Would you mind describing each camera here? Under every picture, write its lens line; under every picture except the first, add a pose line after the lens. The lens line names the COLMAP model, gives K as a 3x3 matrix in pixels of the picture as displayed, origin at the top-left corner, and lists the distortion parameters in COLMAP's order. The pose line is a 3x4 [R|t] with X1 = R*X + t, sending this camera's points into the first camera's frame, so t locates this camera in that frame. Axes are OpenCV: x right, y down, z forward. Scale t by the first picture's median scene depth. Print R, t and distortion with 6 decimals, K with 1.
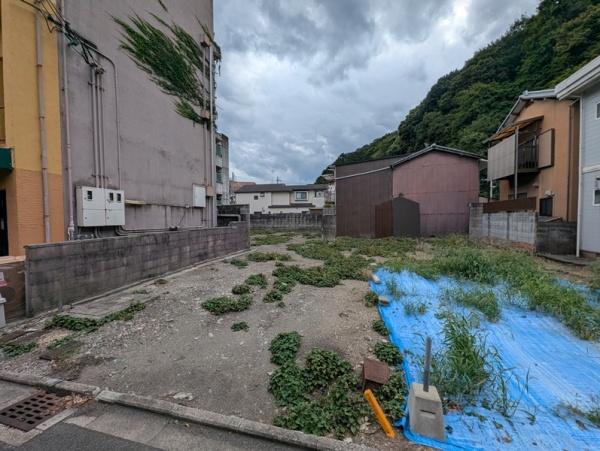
lens RADIAL K [[246.8, 0, 300.6], [0, 246.8, 225.5], [0, 0, 1]] dist [0.004272, -0.002822]
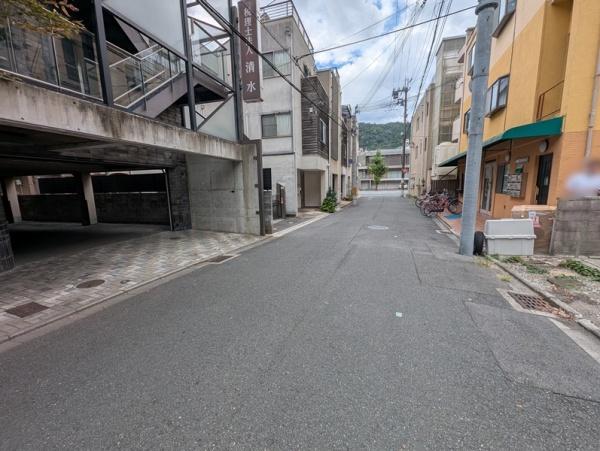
lens RADIAL K [[248.1, 0, 299.2], [0, 248.1, 225.2], [0, 0, 1]] dist [0.005827, -0.003347]
pose [[-0.107286, 0.163562, -0.980682, 0.105501], [-0.009929, 0.986150, 0.165560, 0.010619], [0.994179, 0.027499, -0.104176, -0.058692]]
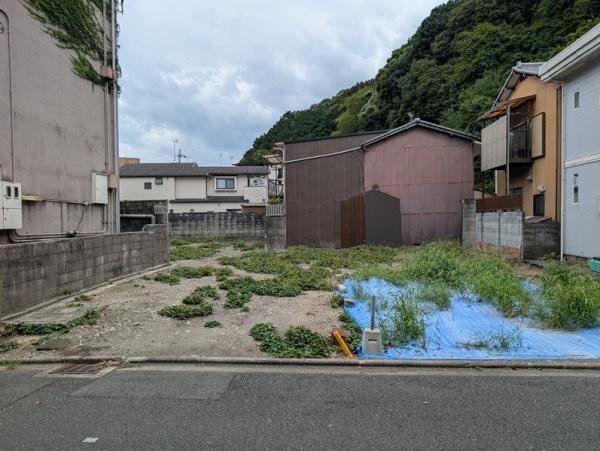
lens RADIAL K [[429.1, 0, 294.8], [0, 429.1, 228.6], [0, 0, 1]] dist [0.026809, -0.024168]
pose [[0.983164, -0.006551, 0.182605, -0.089848], [0.008523, 0.999914, -0.010015, 0.012899], [-0.182524, 0.011403, 0.983135, -0.309024]]
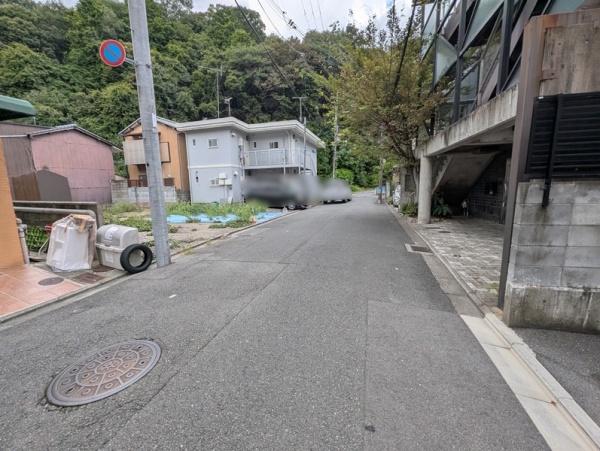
lens RADIAL K [[246.8, 0, 300.6], [0, 246.8, 225.5], [0, 0, 1]] dist [0.004272, -0.002822]
pose [[0.020220, -0.142924, 0.989527, -0.989507], [0.055510, 0.988363, 0.141621, 0.031431], [-0.998253, 0.052065, 0.027919, -0.036698]]
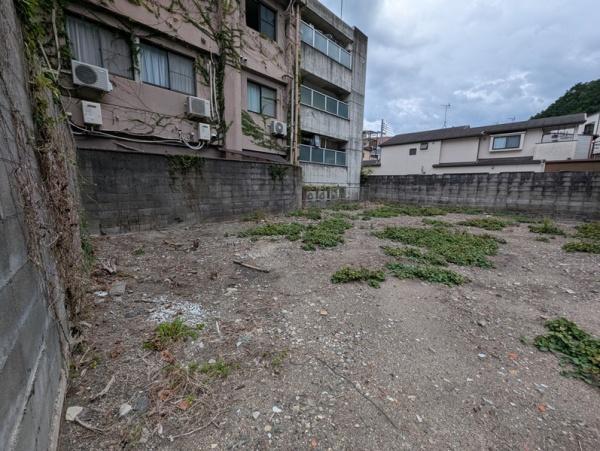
lens RADIAL K [[247.2, 0, 300.7], [0, 247.2, 225.1], [0, 0, 1]] dist [0.005340, -0.003112]
pose [[0.819095, 0.111017, -0.562813, -0.147954], [-0.041015, 0.989918, 0.135573, -0.004986], [0.572190, -0.087964, 0.815390, 1.173786]]
